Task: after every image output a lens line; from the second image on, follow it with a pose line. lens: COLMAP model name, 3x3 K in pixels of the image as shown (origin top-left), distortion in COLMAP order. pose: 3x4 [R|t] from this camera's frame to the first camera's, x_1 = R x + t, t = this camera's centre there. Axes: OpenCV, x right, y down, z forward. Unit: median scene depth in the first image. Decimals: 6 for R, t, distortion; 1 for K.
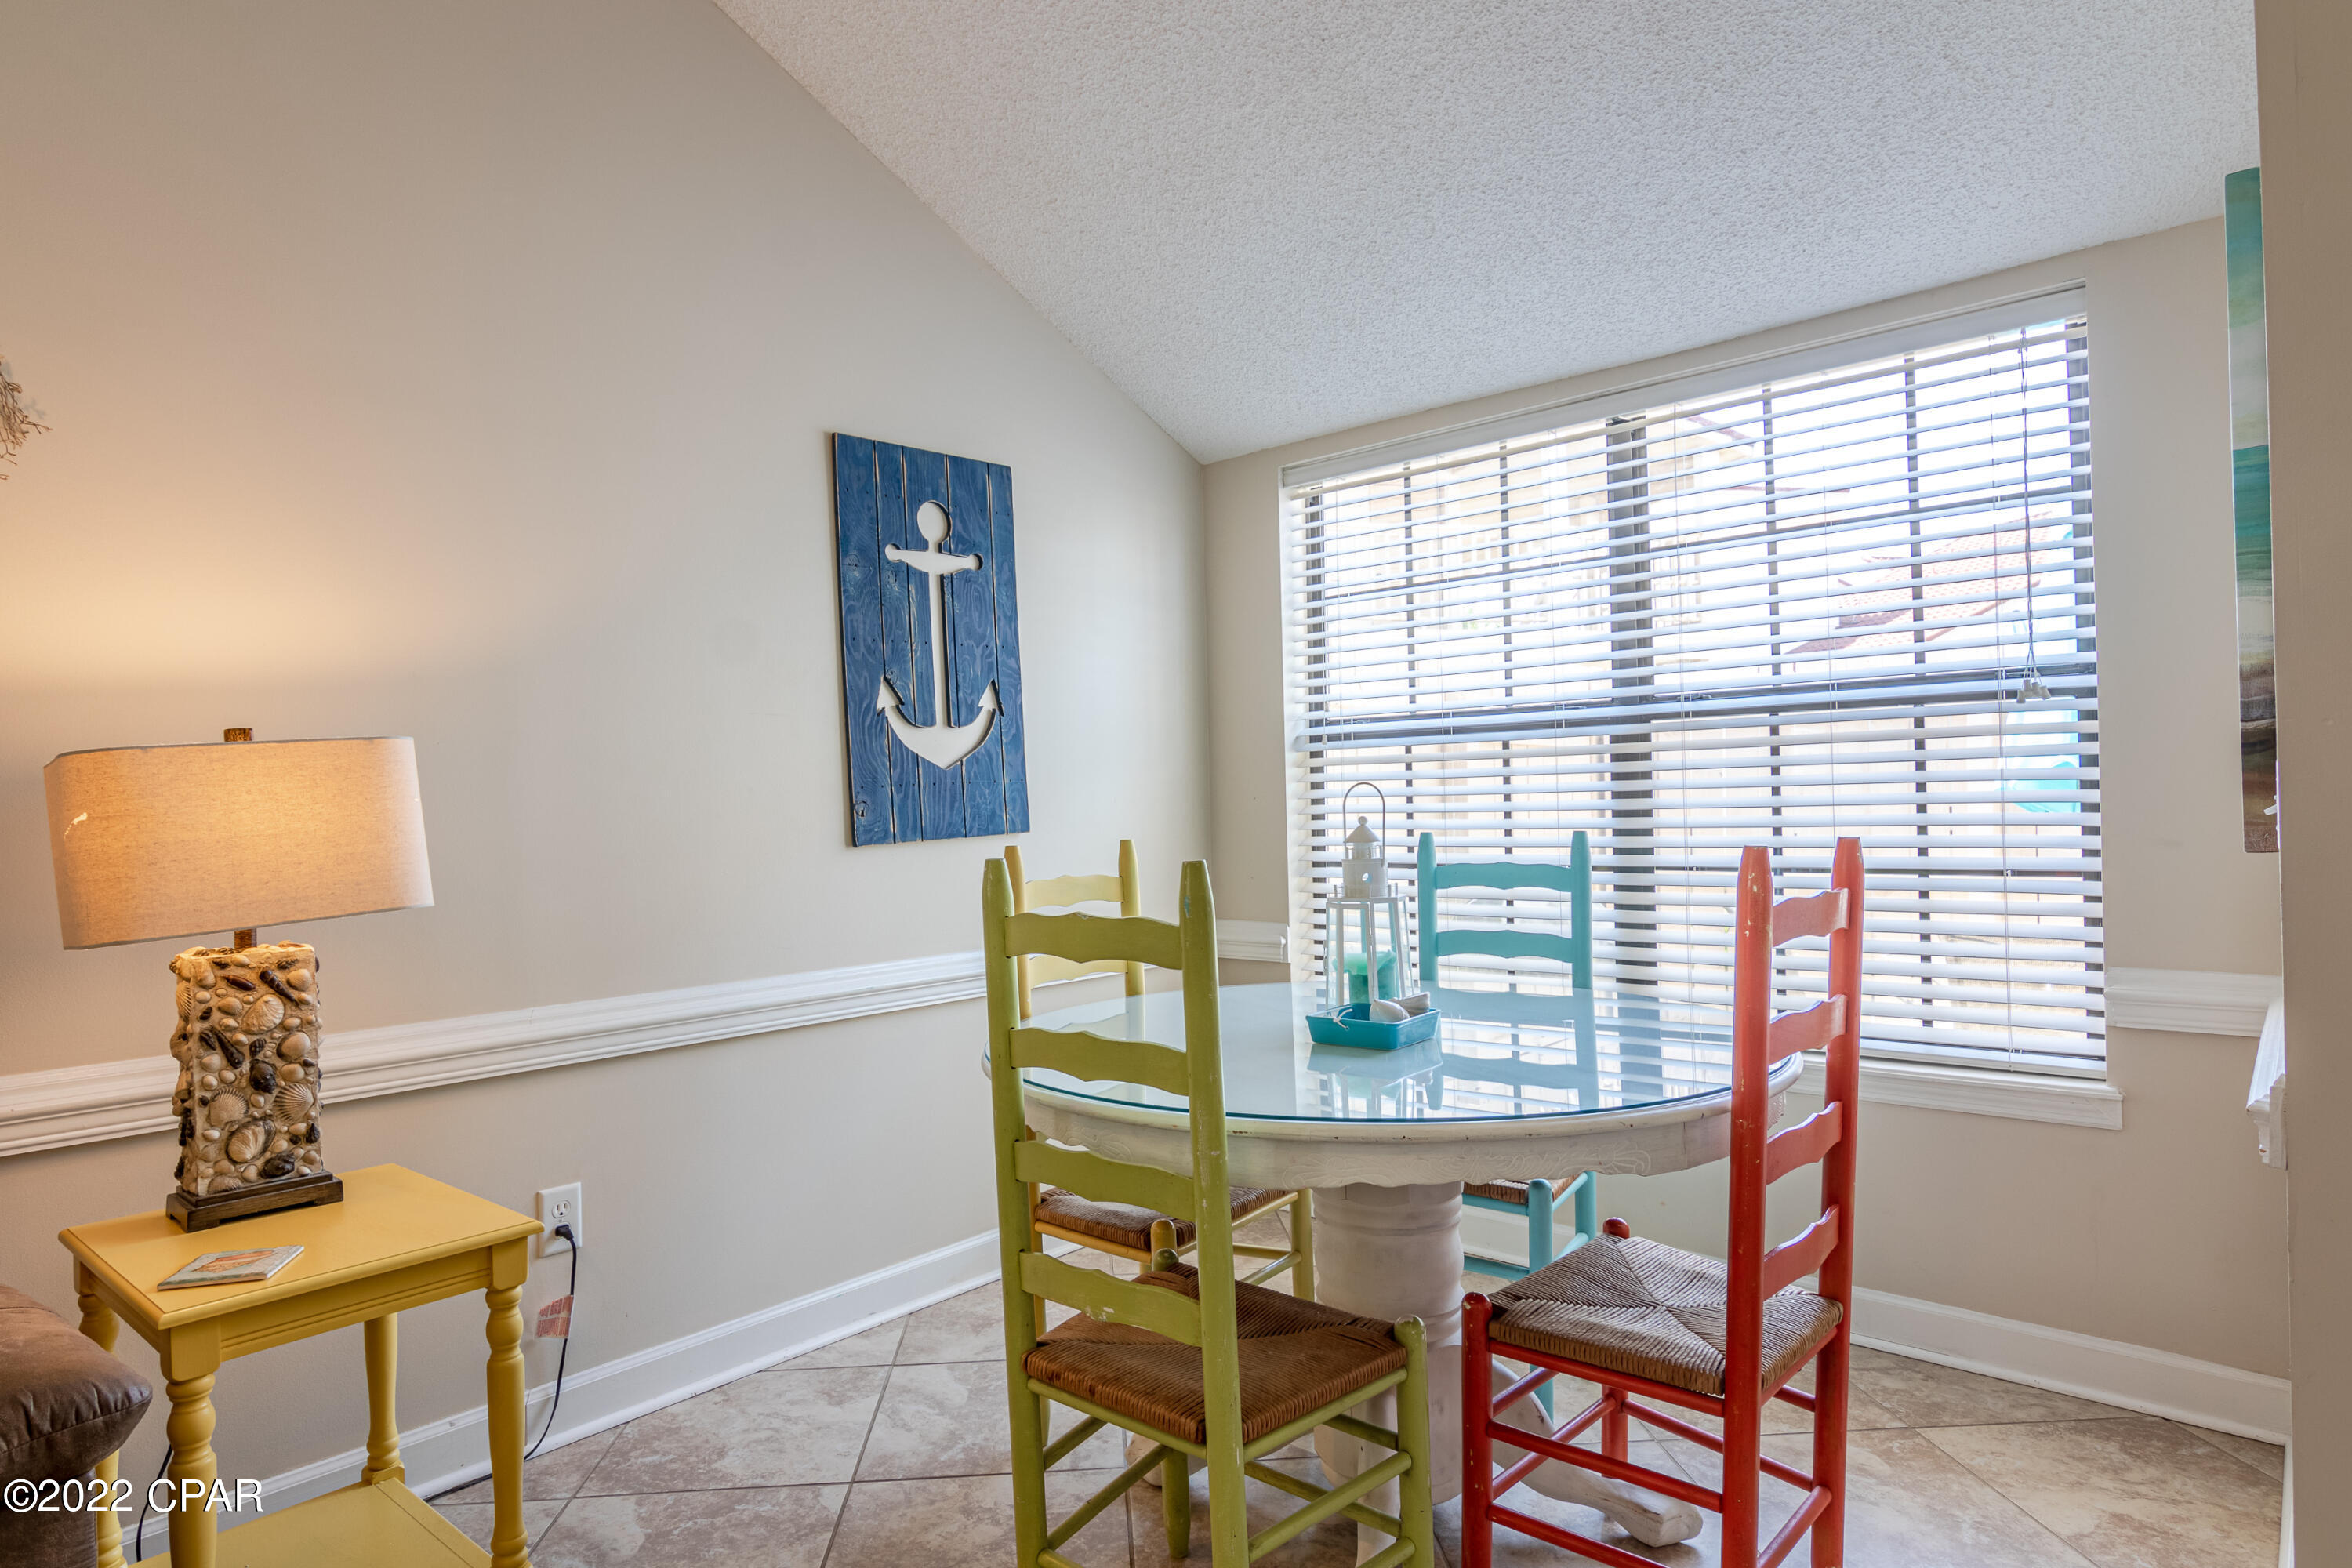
lens RADIAL K [[1336.2, 0, 1116.3], [0, 1336.2, 809.4], [0, 0, 1]] dist [-0.006768, 0.002676]
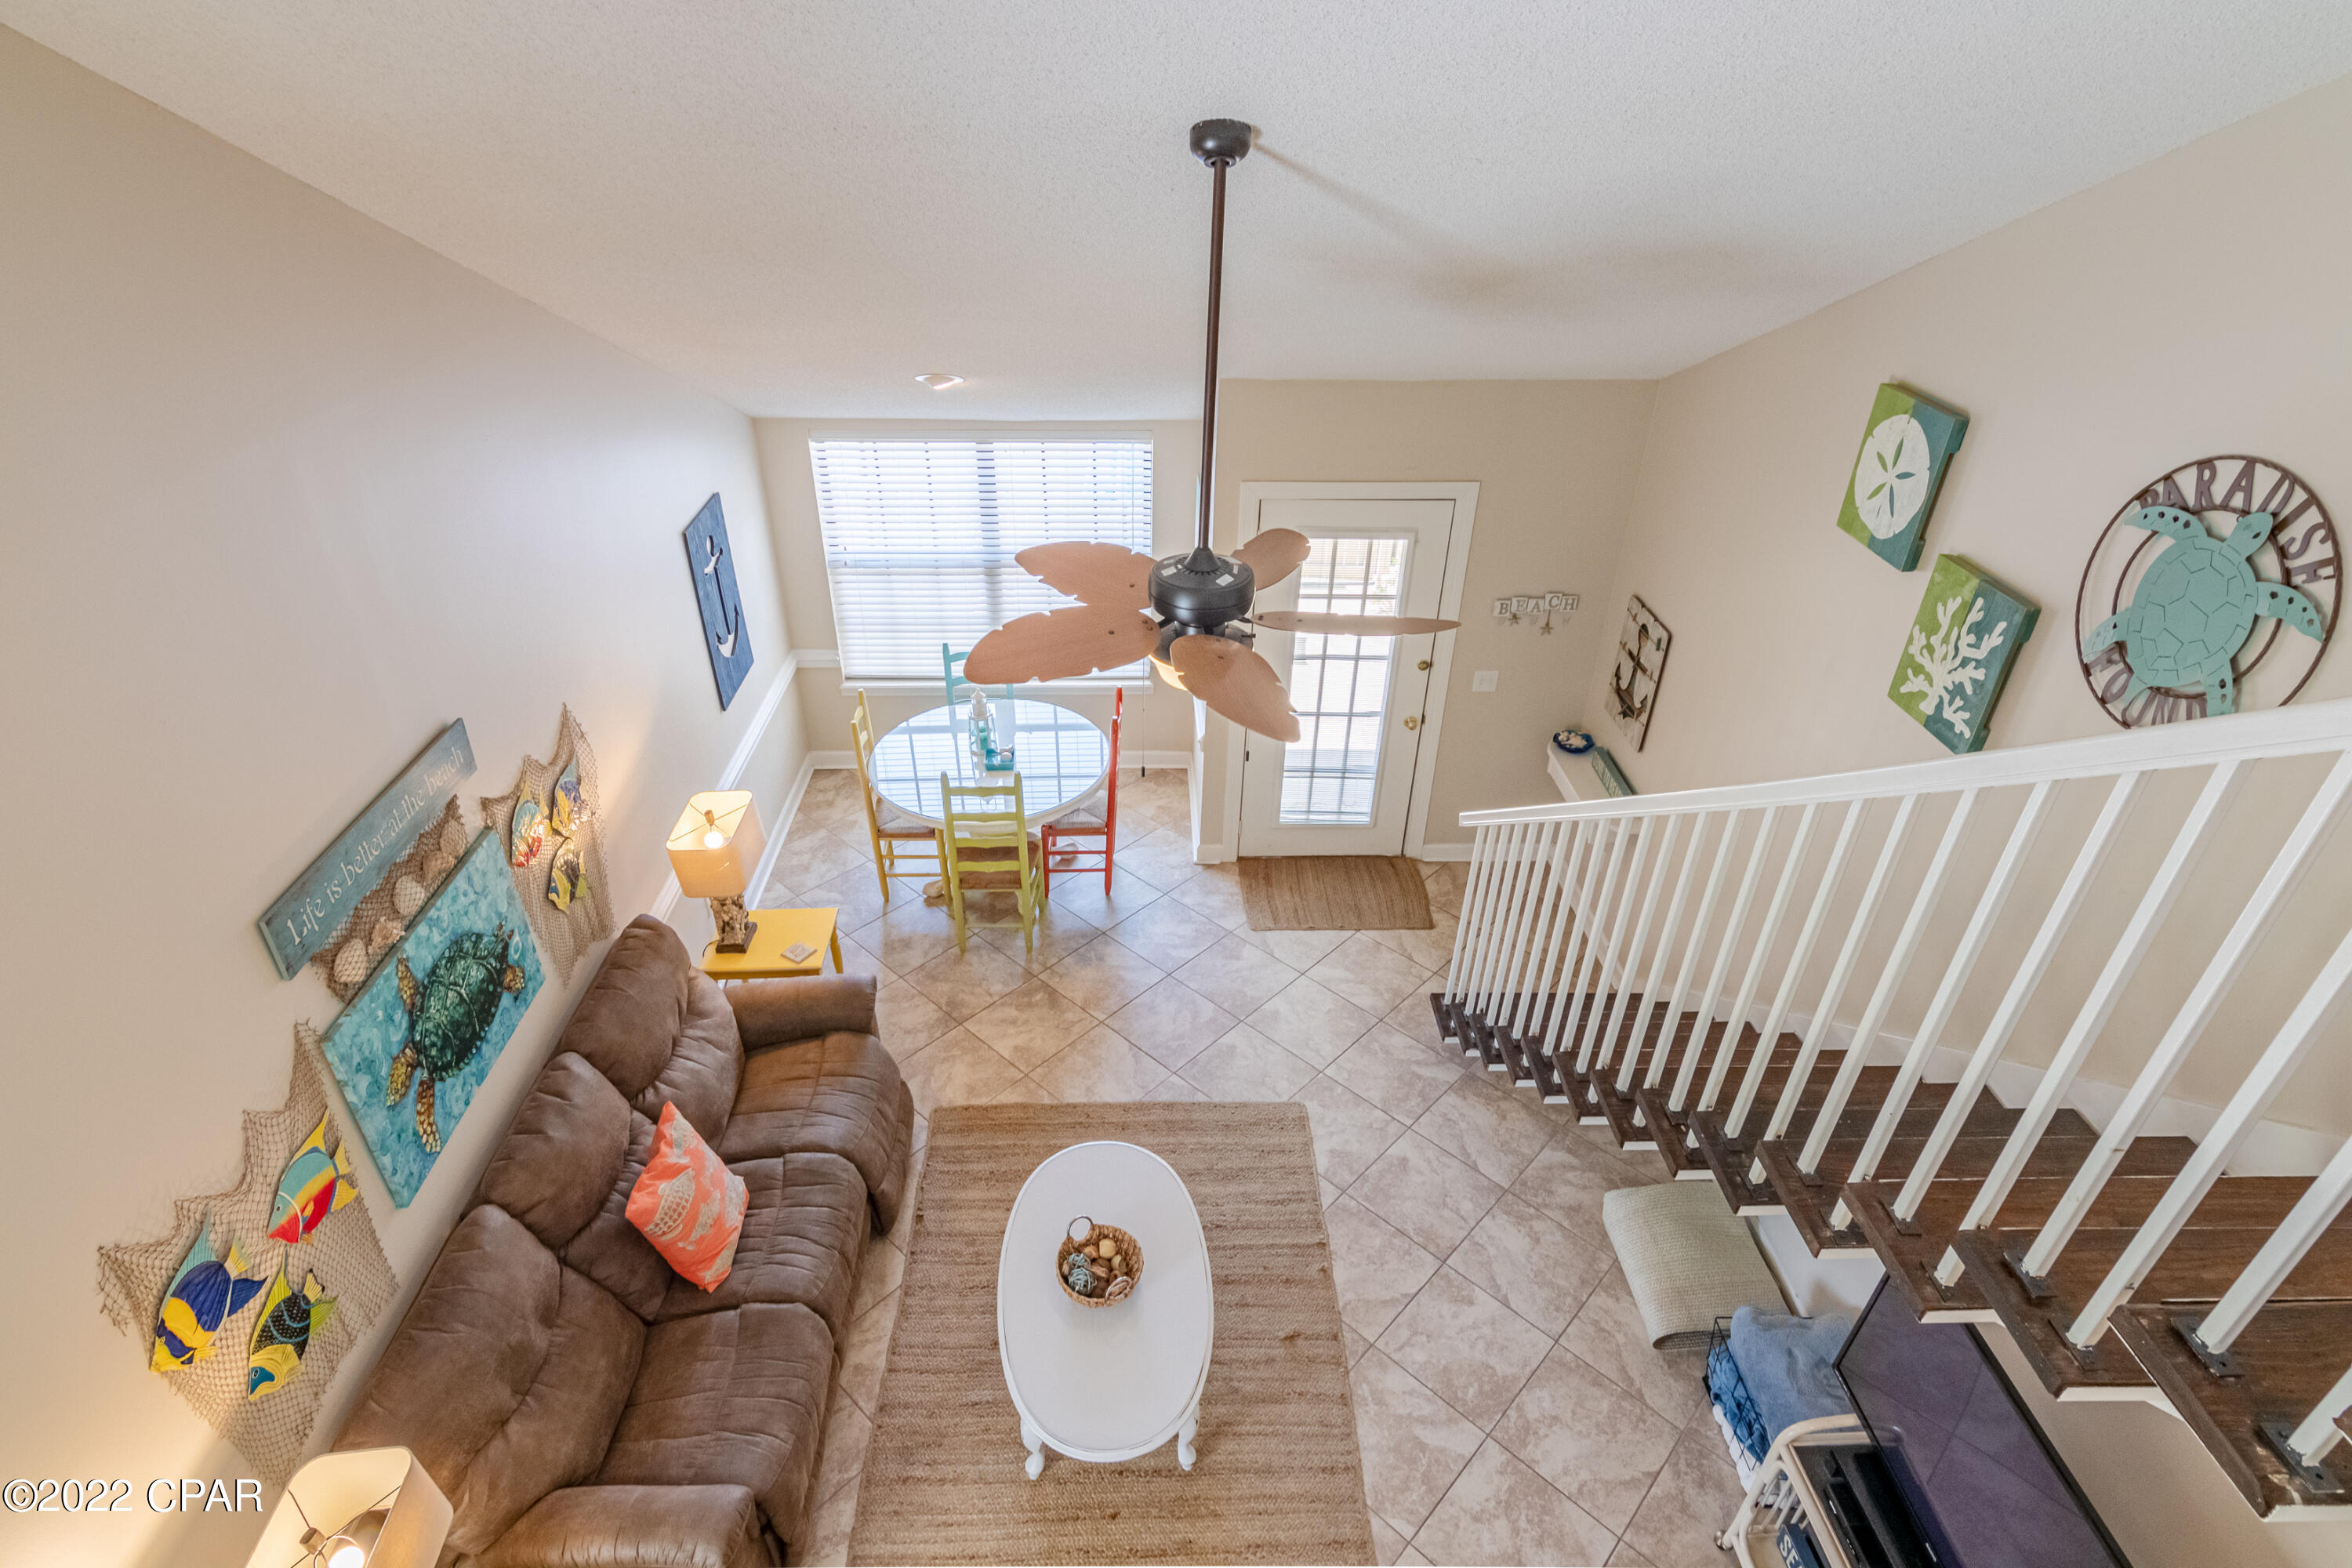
lens RADIAL K [[1159.6, 0, 1178.3], [0, 1159.6, 778.1], [0, 0, 1]] dist [0.001041, 0.001789]
pose [[0.713635, -0.331286, 0.617231, -1.459359], [-0.028382, 0.866711, 0.498003, -1.414244], [-0.699943, -0.372910, 0.609113, -1.242606]]
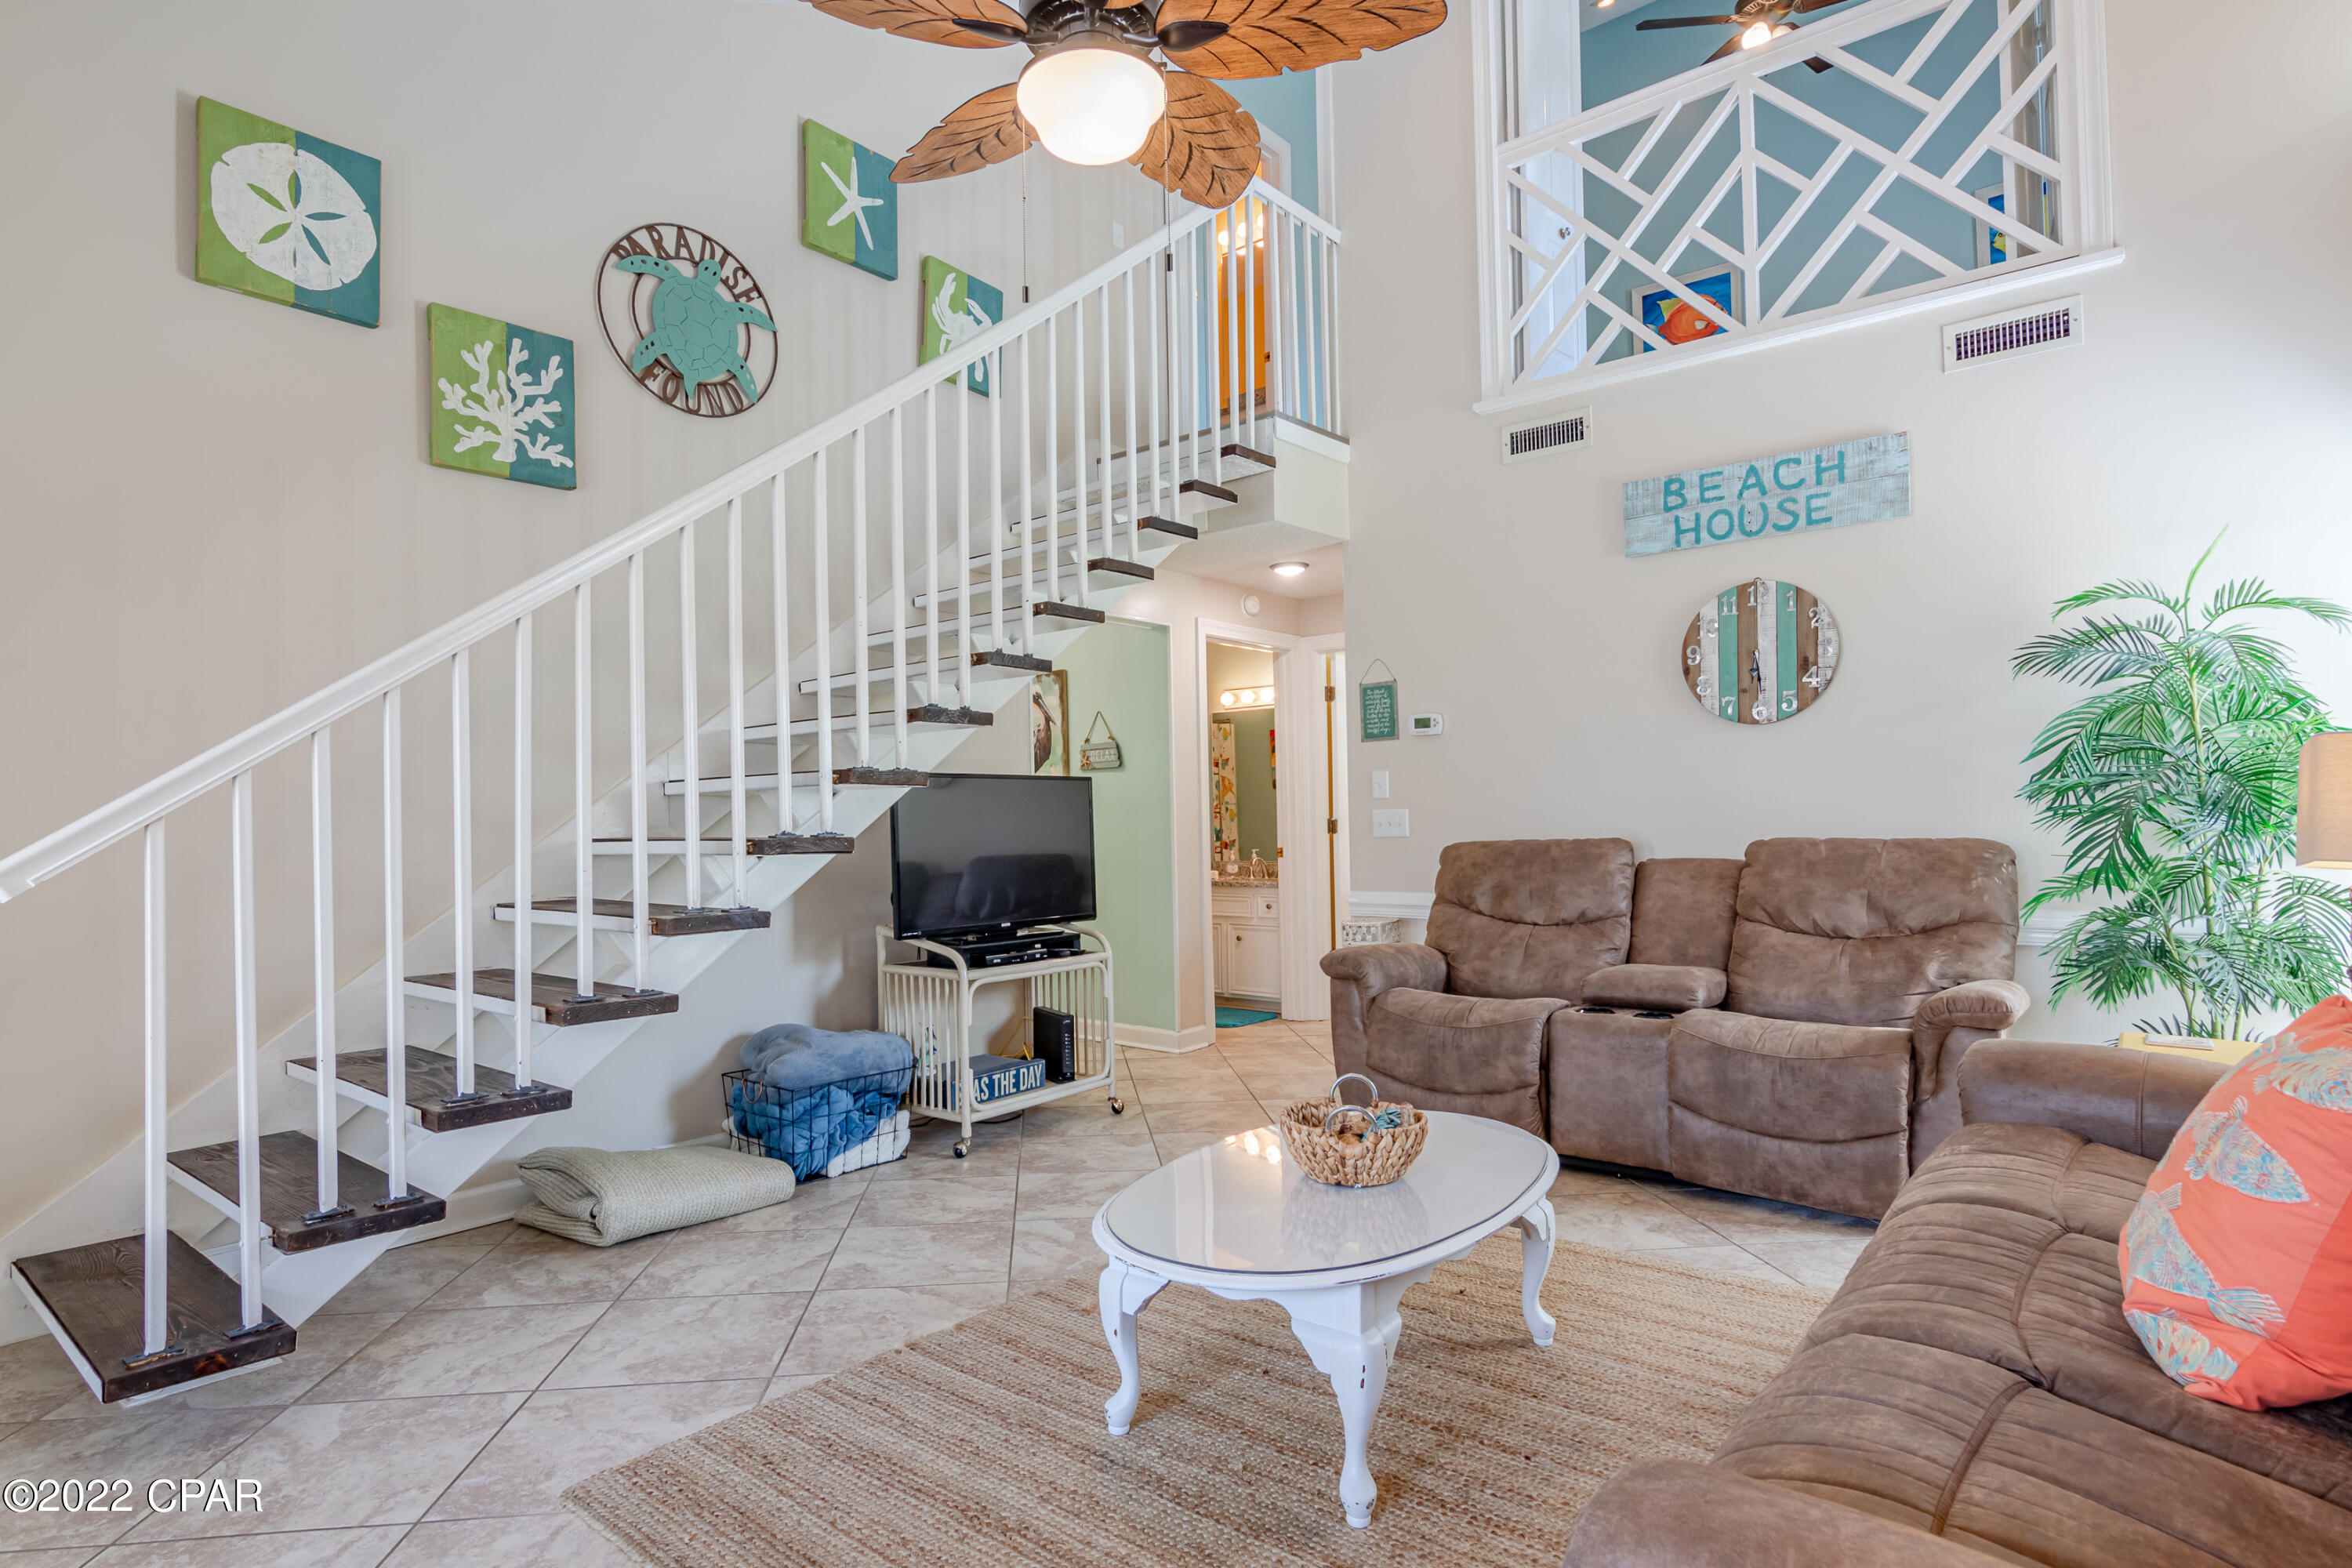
lens RADIAL K [[1265.1, 0, 1132.5], [0, 1265.1, 783.6], [0, 0, 1]] dist [-0.005487, 0.002307]
pose [[-0.998954, 0.040731, -0.020785, -0.339945], [0.041253, 0.998828, -0.025328, 0.009417], [0.019729, -0.026159, -0.999463, 1.136357]]
